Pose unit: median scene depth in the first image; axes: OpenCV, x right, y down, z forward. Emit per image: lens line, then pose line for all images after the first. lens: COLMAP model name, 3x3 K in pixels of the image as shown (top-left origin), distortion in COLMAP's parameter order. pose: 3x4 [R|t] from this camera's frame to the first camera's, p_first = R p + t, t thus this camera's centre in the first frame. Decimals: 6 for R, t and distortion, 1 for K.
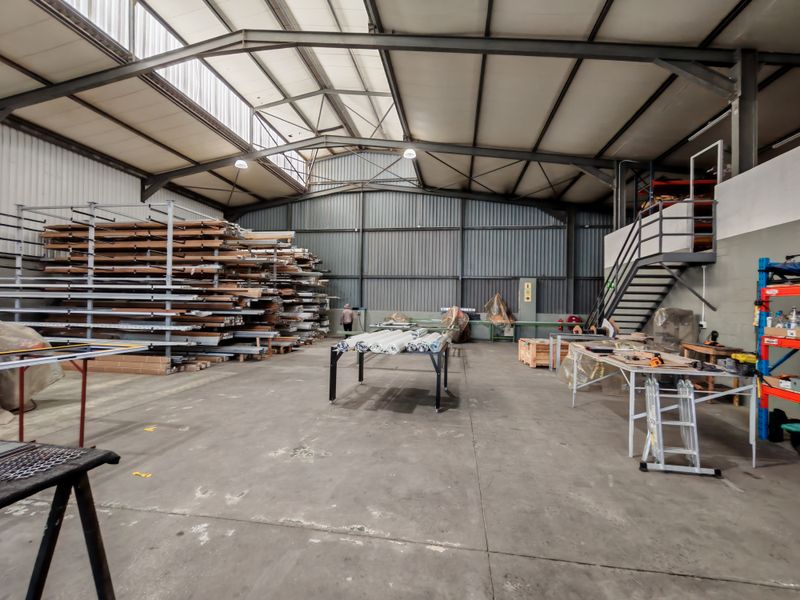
lens RADIAL K [[365.2, 0, 400.5], [0, 365.2, 300.2], [0, 0, 1]] dist [0.000937, 0.001897]
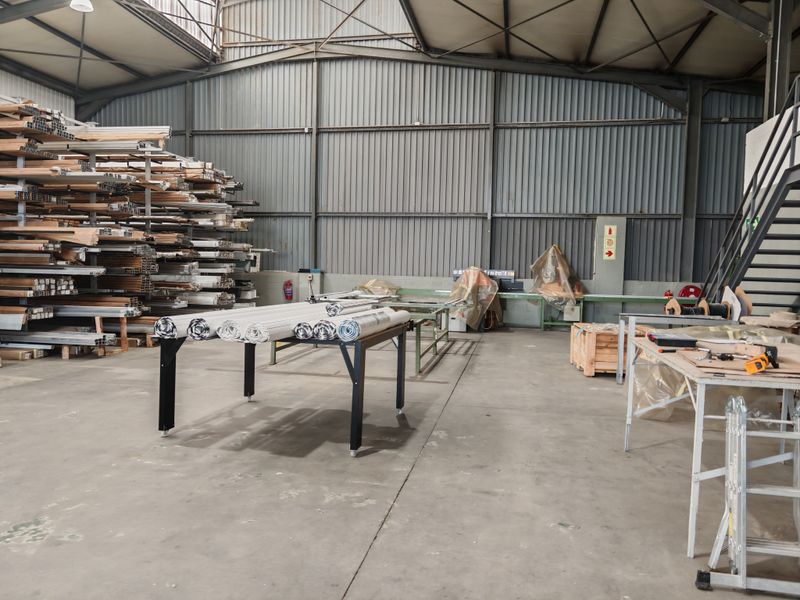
lens RADIAL K [[620.0, 0, 397.3], [0, 620.0, 302.0], [0, 0, 1]] dist [0.032455, -0.015218]
pose [[0.999240, 0.008376, -0.038075, 0.101075], [-0.005917, 0.997918, 0.064231, 0.015038], [0.038533, -0.063957, 0.997208, 0.066550]]
